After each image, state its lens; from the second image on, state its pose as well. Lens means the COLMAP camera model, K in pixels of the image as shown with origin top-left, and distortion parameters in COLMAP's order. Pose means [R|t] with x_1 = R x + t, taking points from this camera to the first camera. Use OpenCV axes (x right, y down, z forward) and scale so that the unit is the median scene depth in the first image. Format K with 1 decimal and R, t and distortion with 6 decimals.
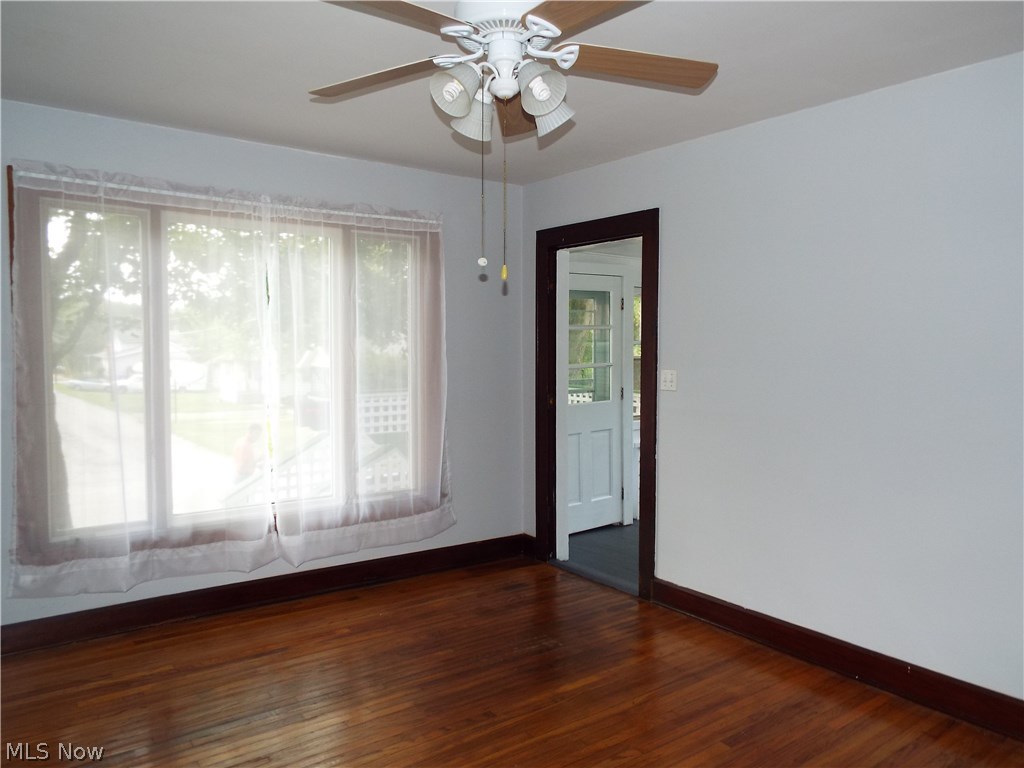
lens RADIAL K [[751.2, 0, 513.2], [0, 751.2, 386.6], [0, 0, 1]] dist [0.022307, -0.028832]
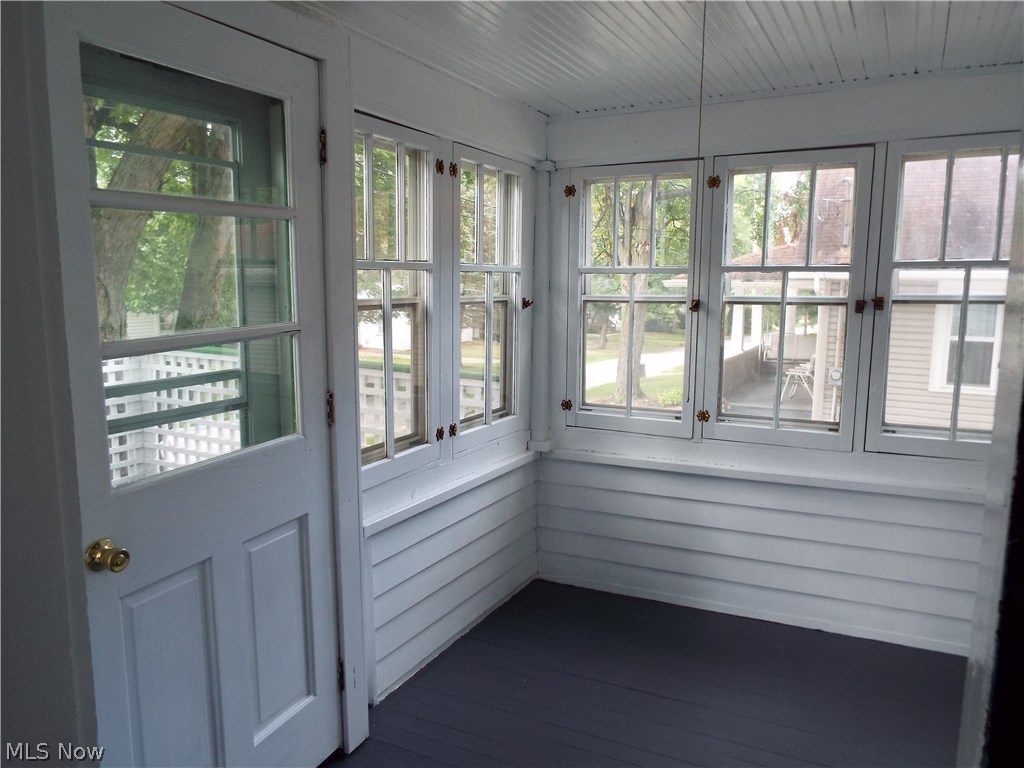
lens RADIAL K [[751.2, 0, 511.8], [0, 751.2, 386.0], [0, 0, 1]] dist [0.022307, -0.028832]
pose [[0.912830, -0.057102, 0.404328, 0.078364], [0.018949, 0.995031, 0.097746, -0.035789], [-0.407900, -0.081564, 0.909376, 0.631366]]
